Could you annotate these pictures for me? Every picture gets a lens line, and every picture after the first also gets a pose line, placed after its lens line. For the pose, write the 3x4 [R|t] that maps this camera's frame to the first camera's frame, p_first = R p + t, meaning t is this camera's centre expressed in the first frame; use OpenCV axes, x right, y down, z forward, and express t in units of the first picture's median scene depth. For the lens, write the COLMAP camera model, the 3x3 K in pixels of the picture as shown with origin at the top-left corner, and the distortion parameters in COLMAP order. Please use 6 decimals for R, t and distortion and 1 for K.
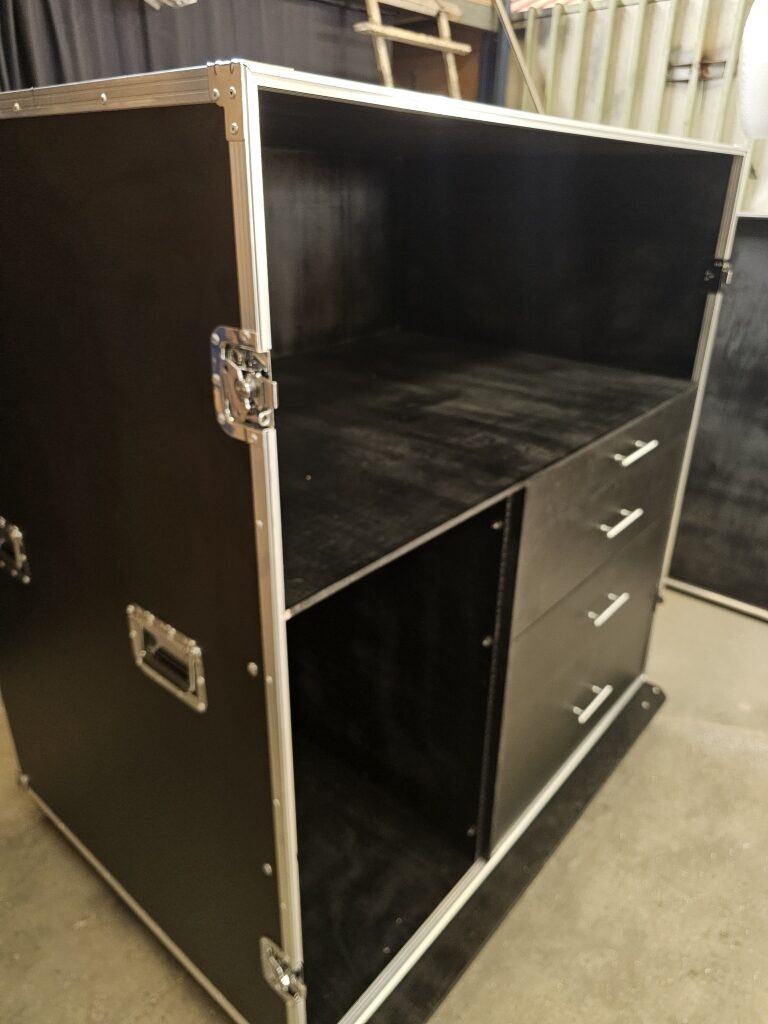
lens RADIAL K [[688.9, 0, 382.4], [0, 688.9, 509.8], [0, 0, 1]] dist [0.035599, -0.035128]
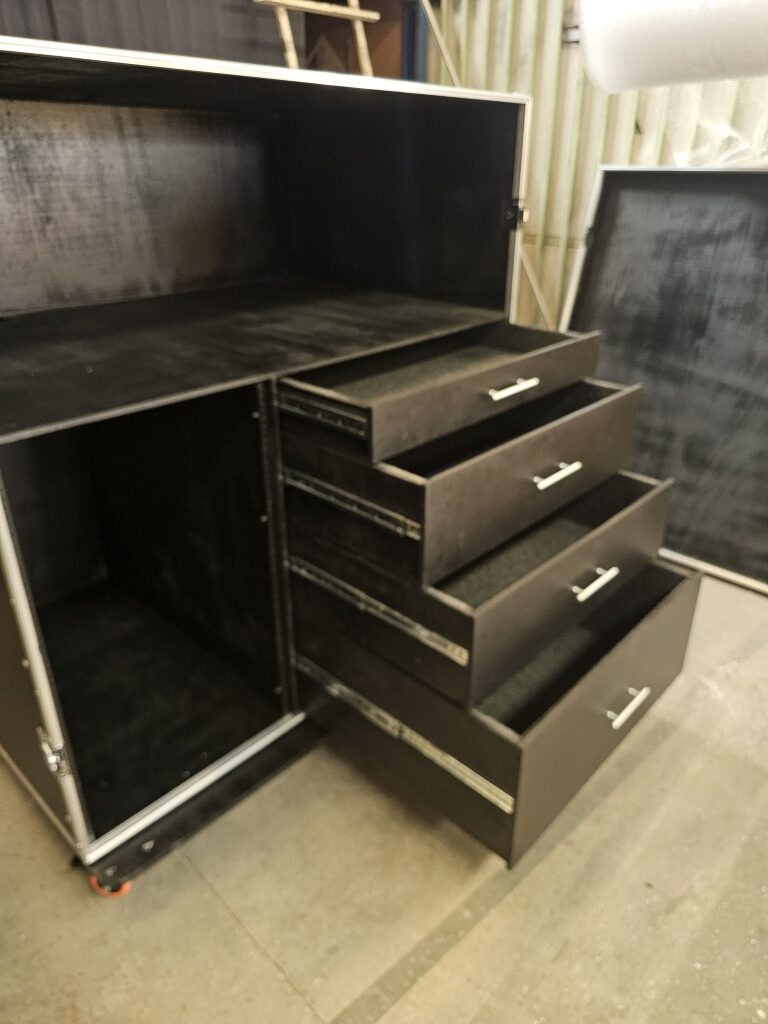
lens RADIAL K [[688.9, 0, 384.8], [0, 688.9, 510.9], [0, 0, 1]] dist [0.035599, -0.035128]
pose [[0.998150, 0.013989, -0.059176, 0.230874], [-0.012516, 0.999604, 0.025195, 0.078567], [0.059505, -0.024407, 0.997930, -0.096022]]
